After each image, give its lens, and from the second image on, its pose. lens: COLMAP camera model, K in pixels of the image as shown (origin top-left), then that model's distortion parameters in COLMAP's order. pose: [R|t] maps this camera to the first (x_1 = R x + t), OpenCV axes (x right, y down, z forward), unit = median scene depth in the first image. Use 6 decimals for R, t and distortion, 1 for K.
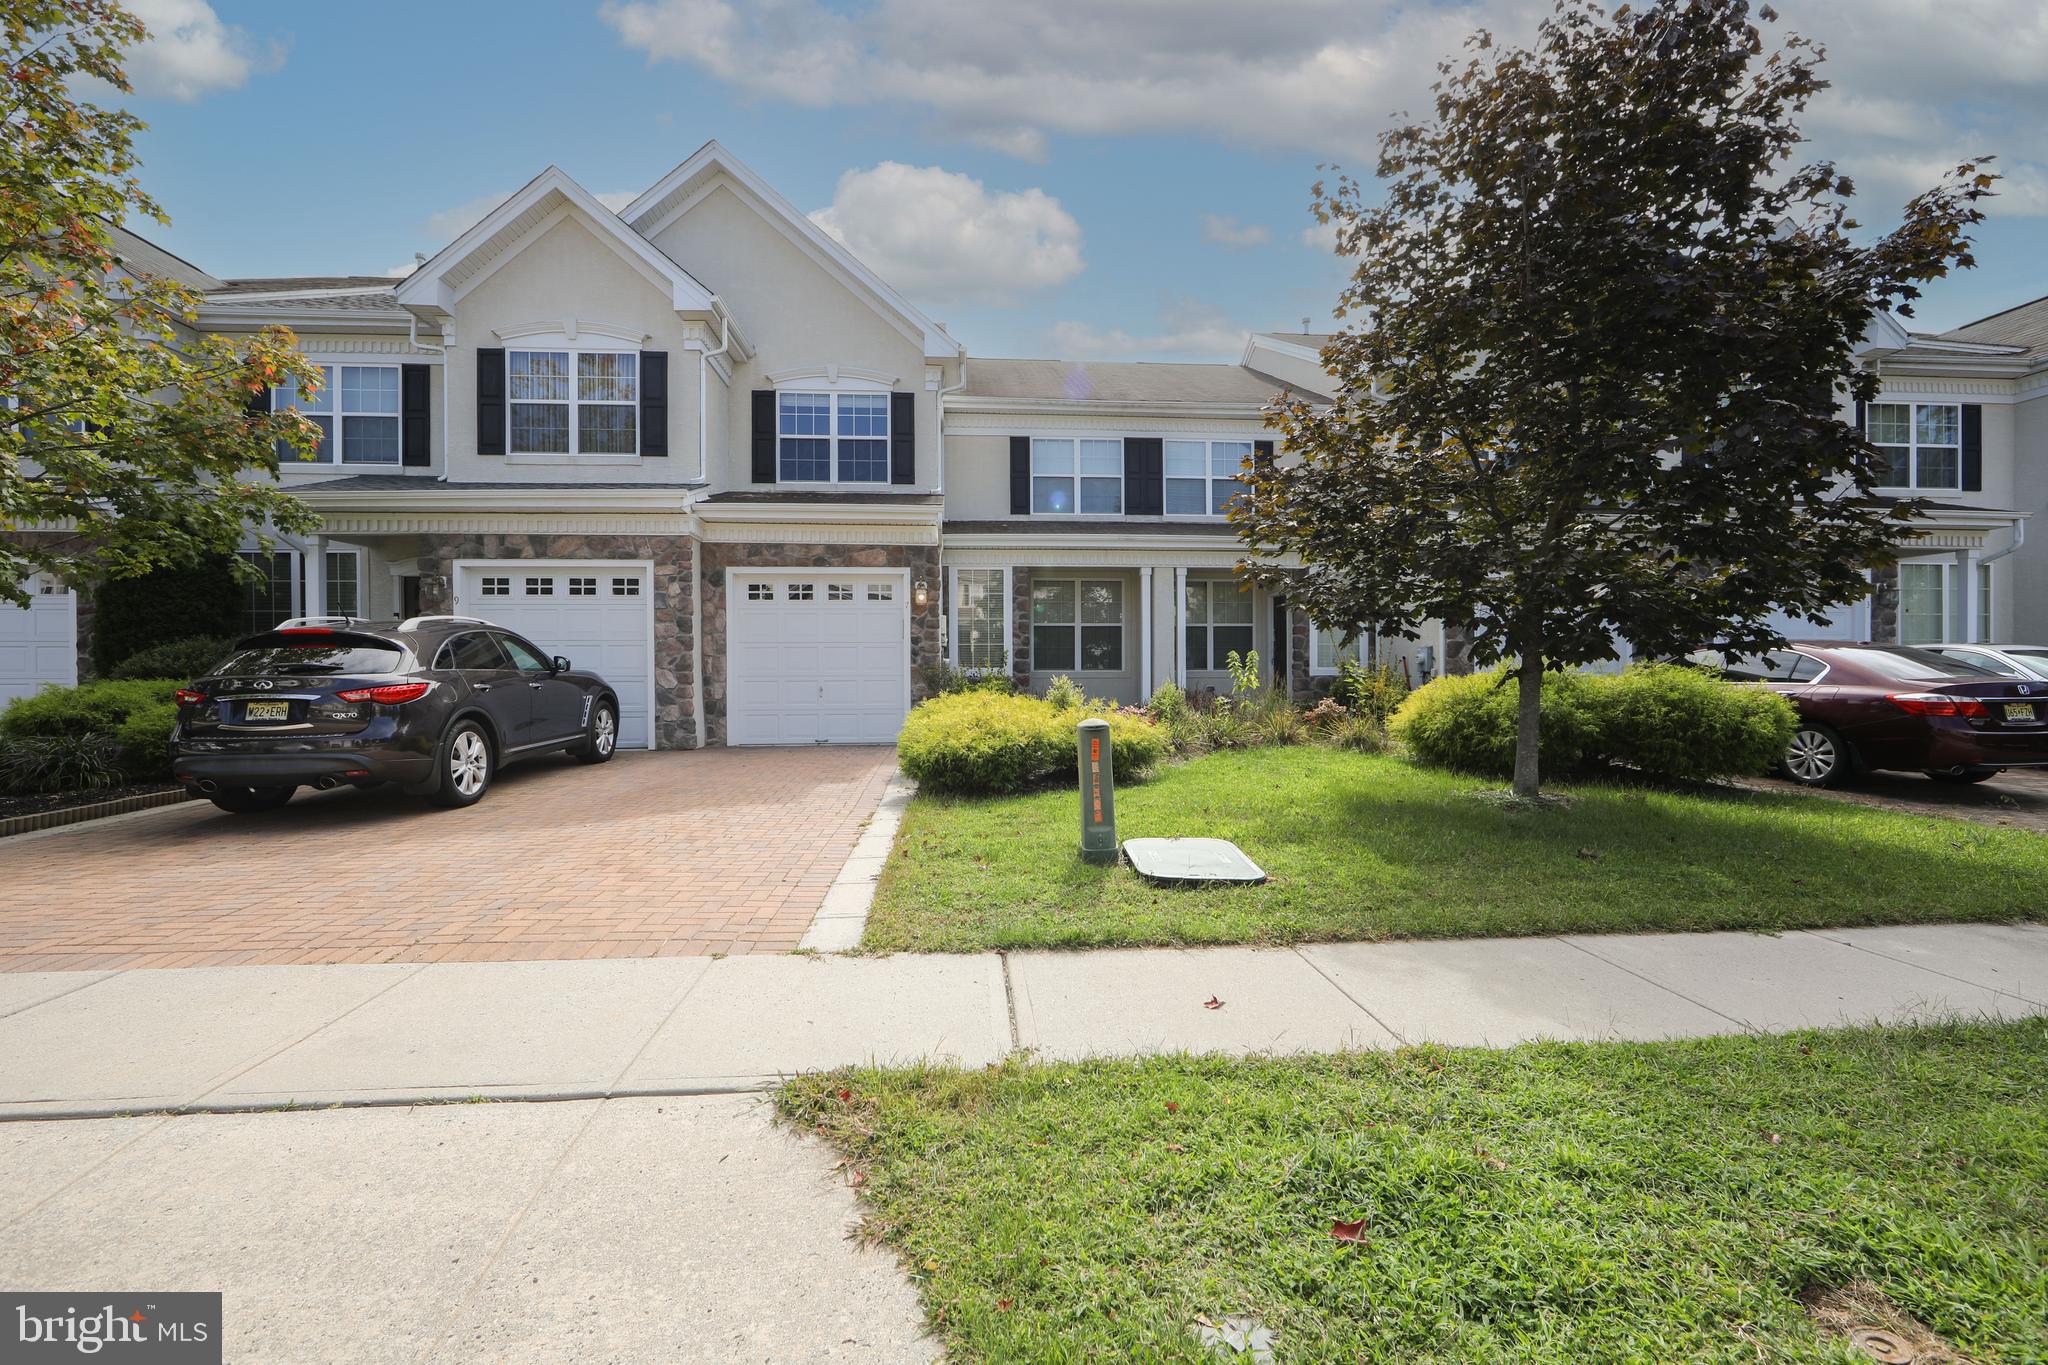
lens RADIAL K [[858.7, 0, 1053.0], [0, 858.7, 685.5], [0, 0, 1]] dist [-0.000513, -0.000031]
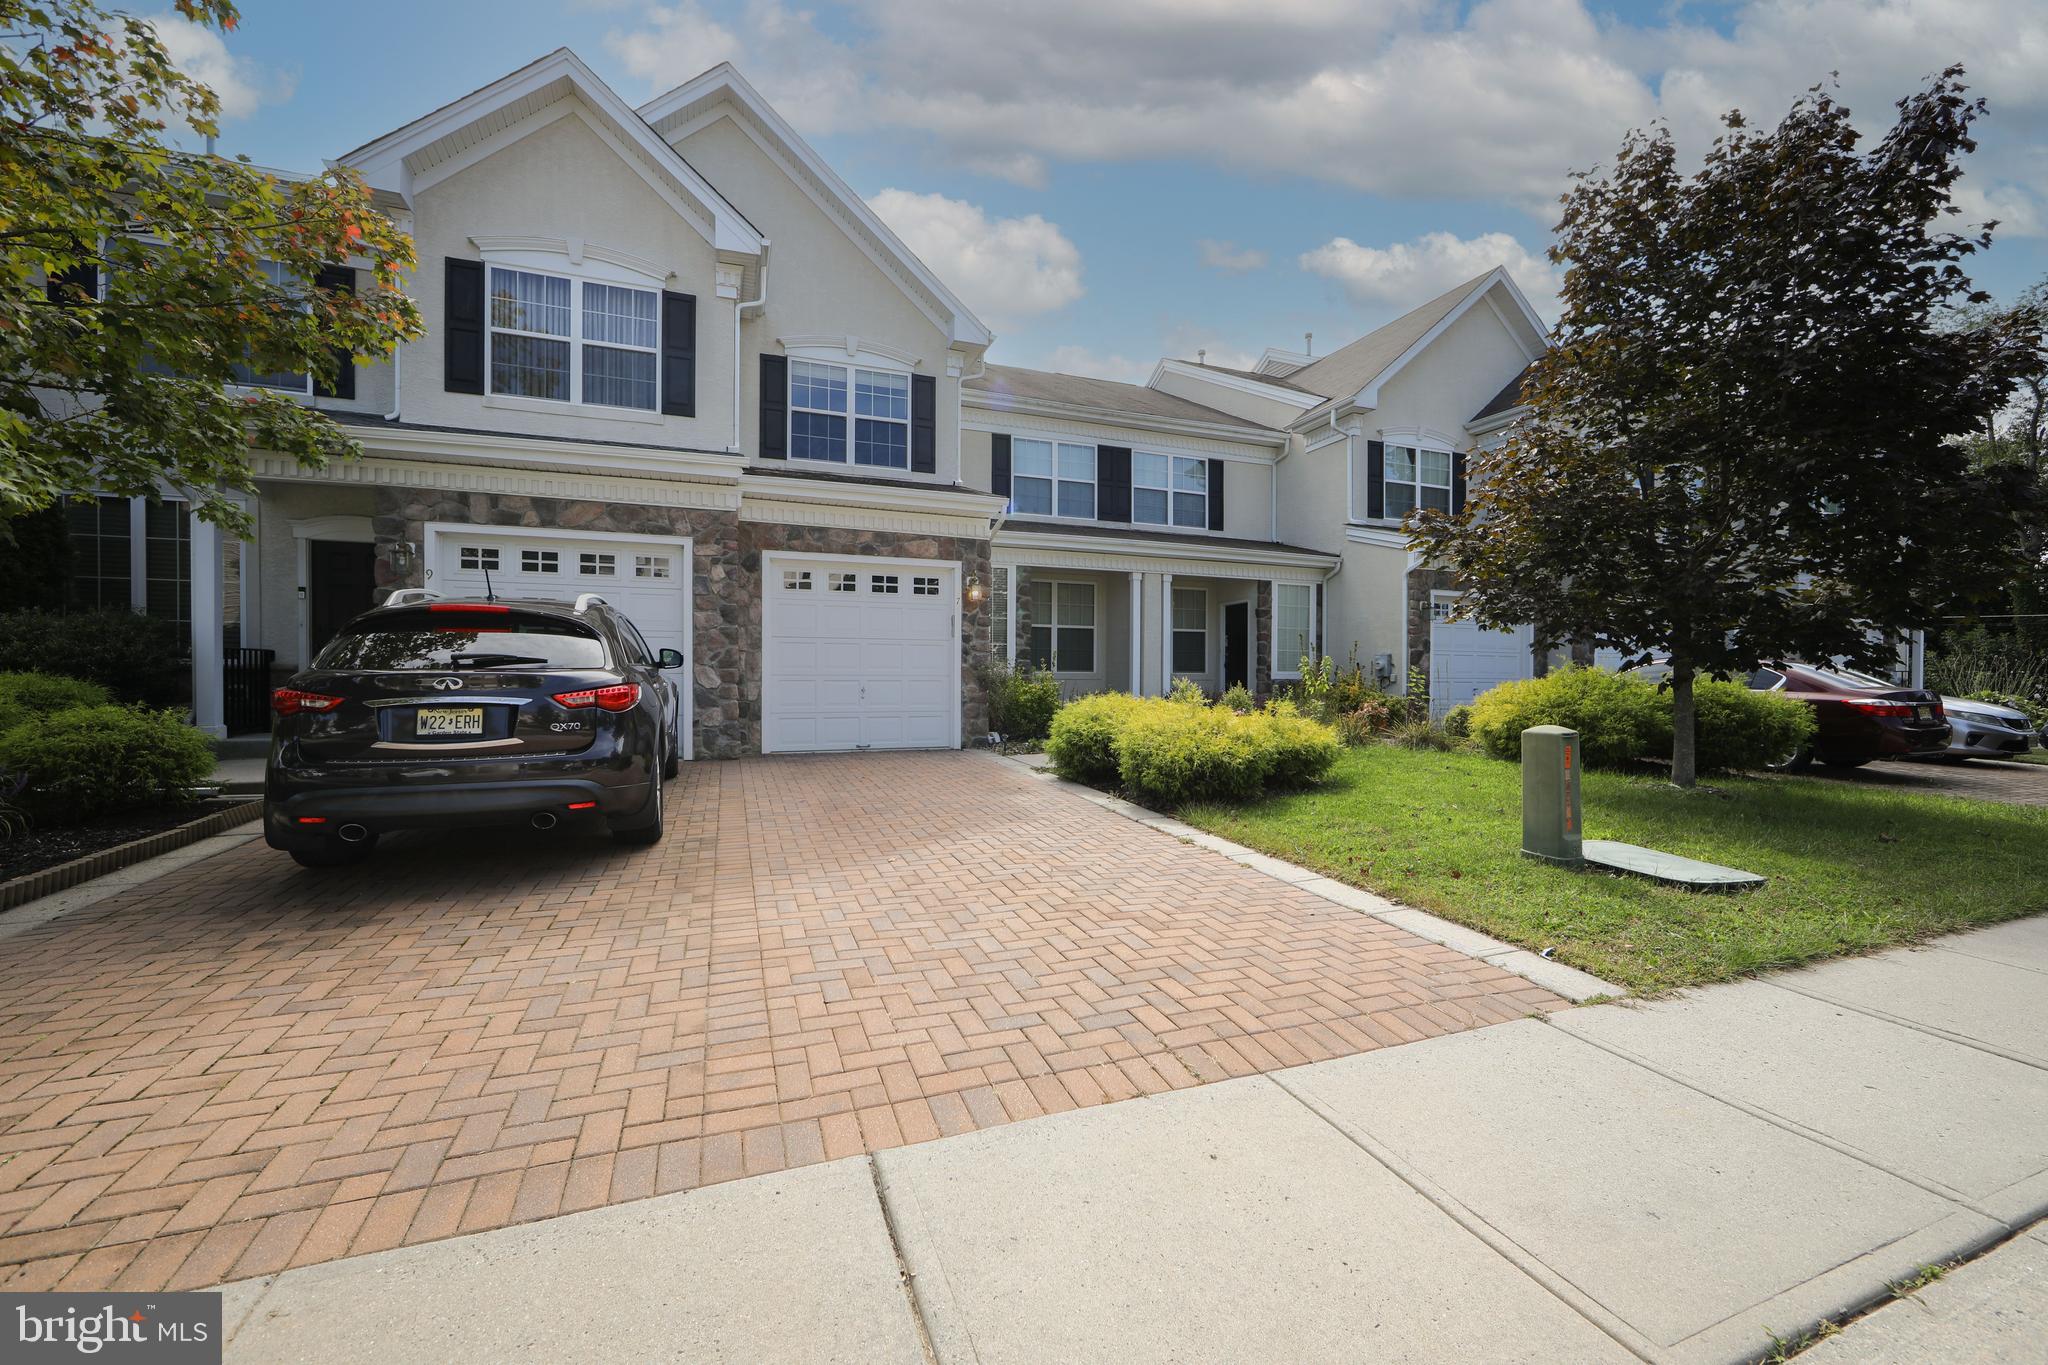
lens RADIAL K [[812.7, 0, 1050.0], [0, 812.7, 685.4], [0, 0, 1]] dist [0.001390, -0.000069]
pose [[0.959191, 0.006822, 0.282677, -0.325333], [-0.006910, 0.999976, -0.000687, -0.000971], [-0.282675, -0.001295, 0.959215, 0.115398]]
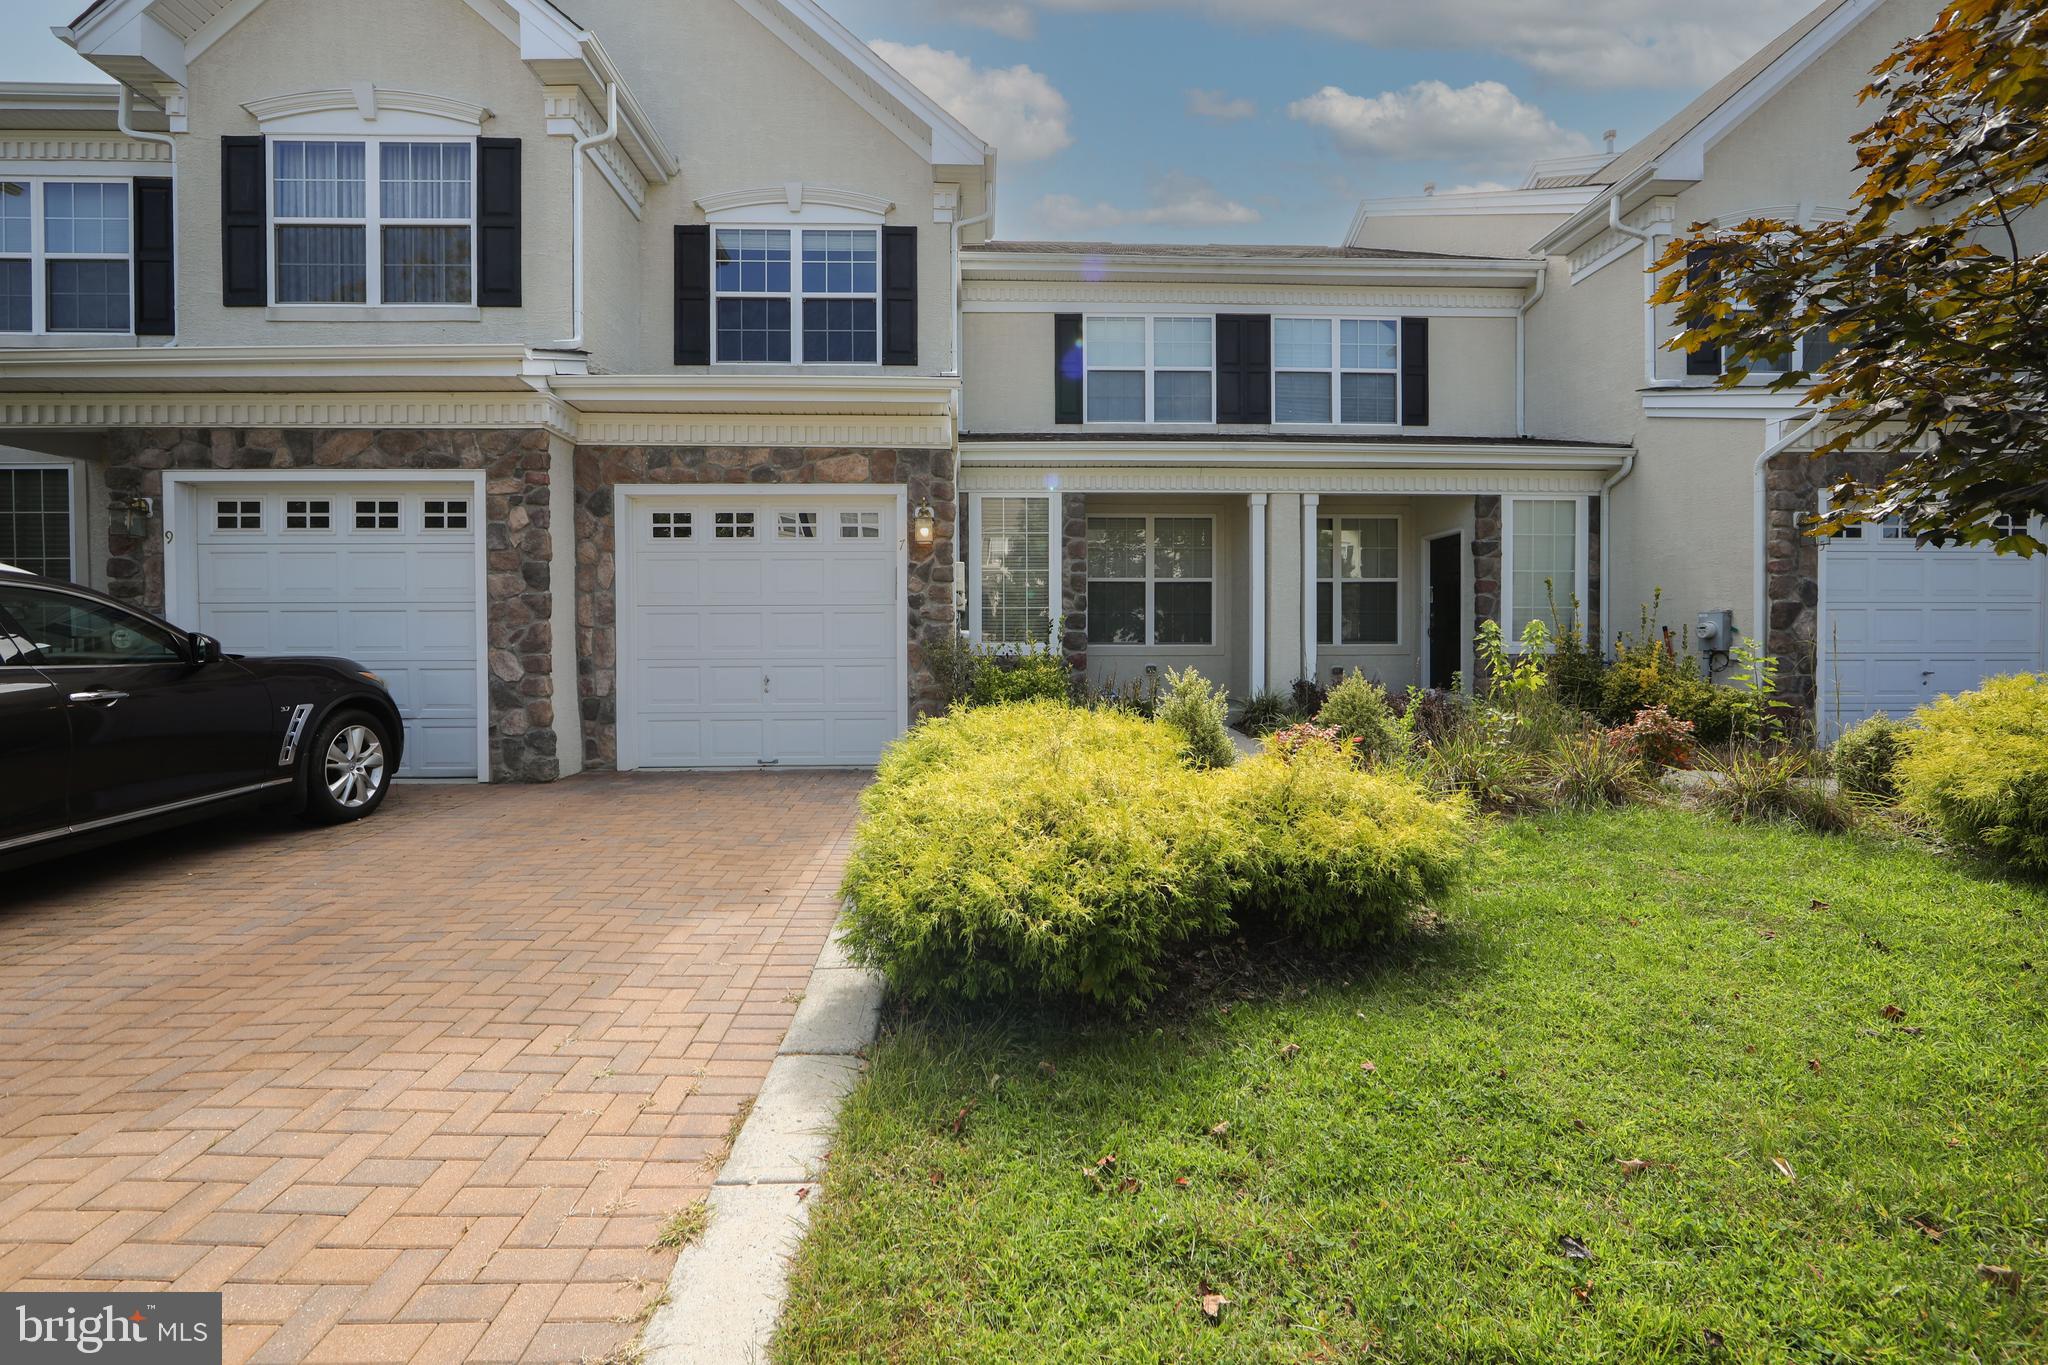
lens RADIAL K [[847.1, 0, 1018.6], [0, 847.1, 655.7], [0, 0, 1]] dist [-0.003609, 0.000163]
pose [[0.998170, 0.002745, -0.060401, -0.048397], [-0.002177, 0.999953, 0.009460, -0.019472], [0.060424, -0.009311, 0.998129, 0.392485]]
